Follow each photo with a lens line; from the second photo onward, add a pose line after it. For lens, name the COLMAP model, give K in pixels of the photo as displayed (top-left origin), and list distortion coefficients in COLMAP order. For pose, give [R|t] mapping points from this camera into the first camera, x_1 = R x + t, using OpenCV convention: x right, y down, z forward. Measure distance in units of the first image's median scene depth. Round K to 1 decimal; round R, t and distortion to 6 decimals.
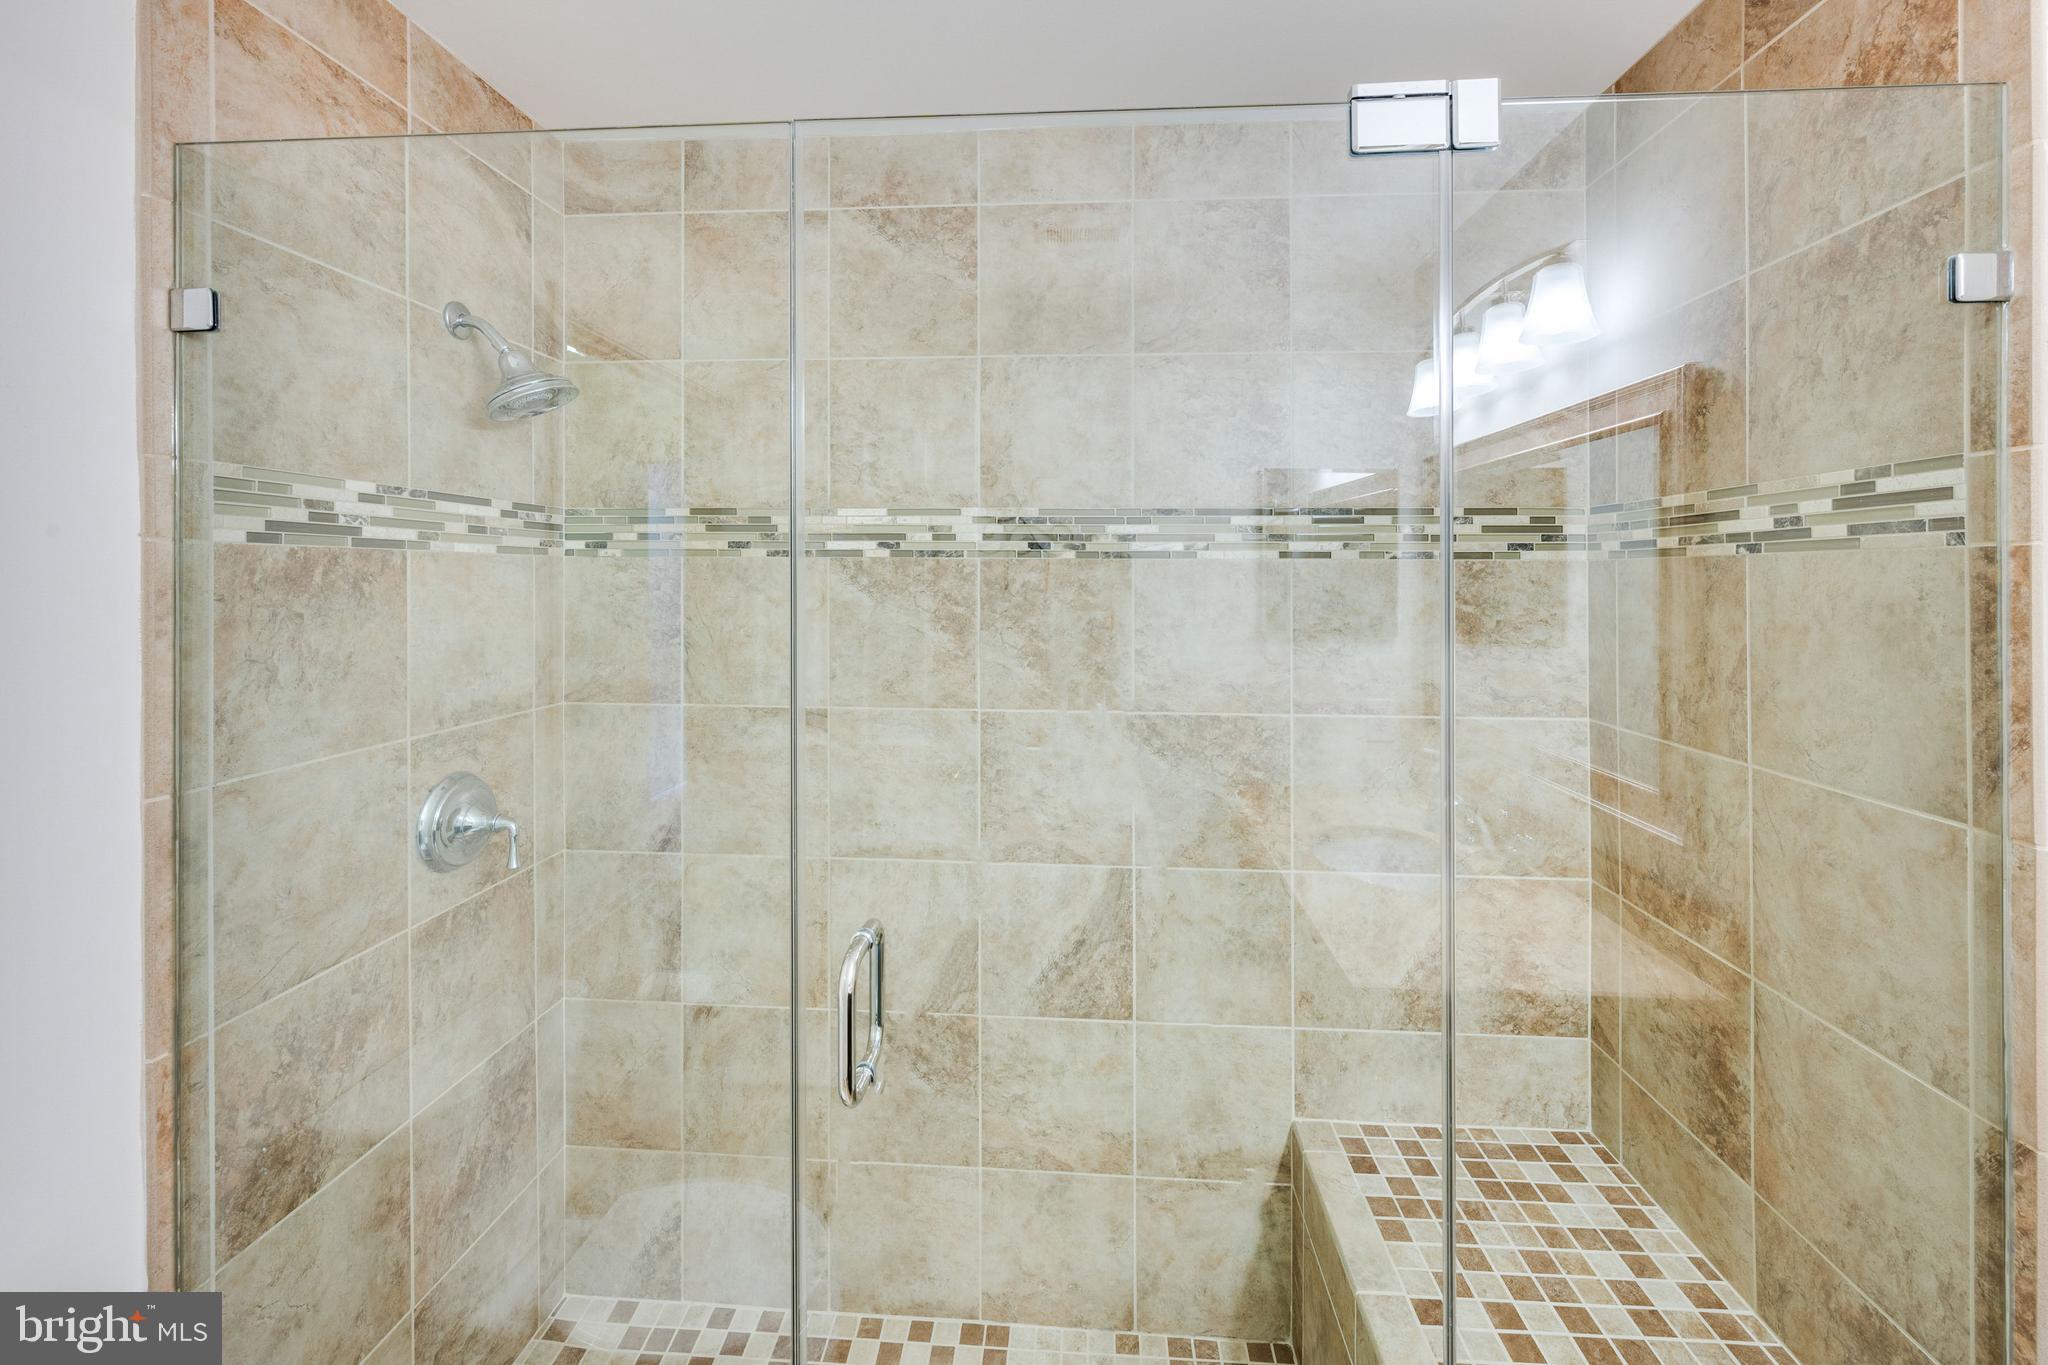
lens RADIAL K [[846.8, 0, 1027.3], [0, 846.8, 576.3], [0, 0, 1]] dist [0.001107, -0.000136]
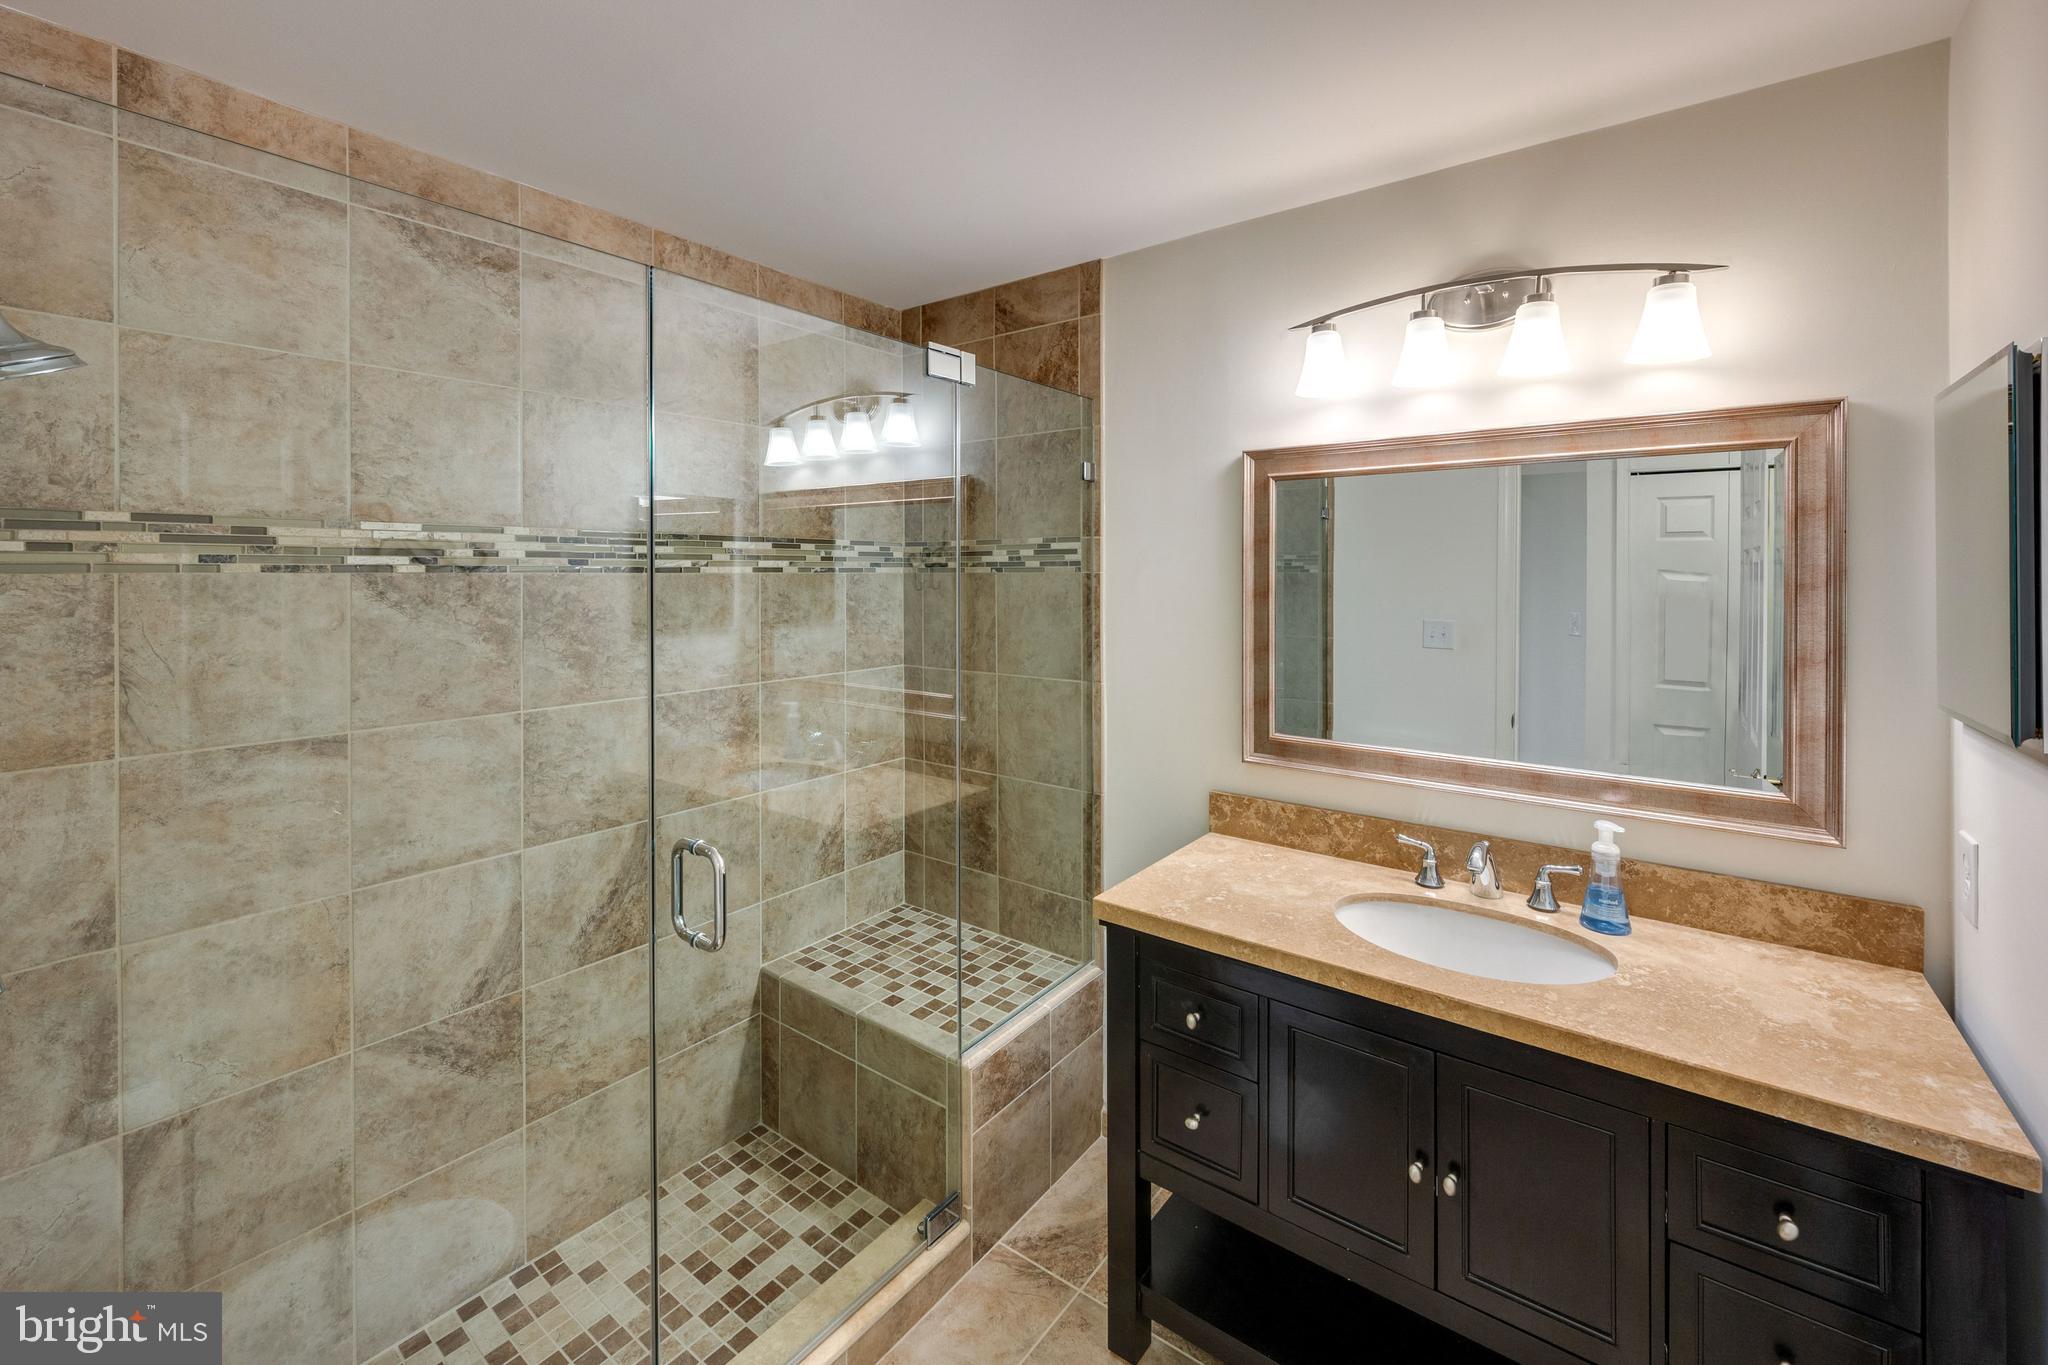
lens RADIAL K [[846.8, 0, 1027.3], [0, 846.8, 576.3], [0, 0, 1]] dist [0.001107, -0.000136]
pose [[0.548042, -0.009108, 0.836401, -0.625178], [0.001891, 0.999952, 0.009650, -0.027163], [-0.836449, -0.003707, 0.548033, -0.151022]]
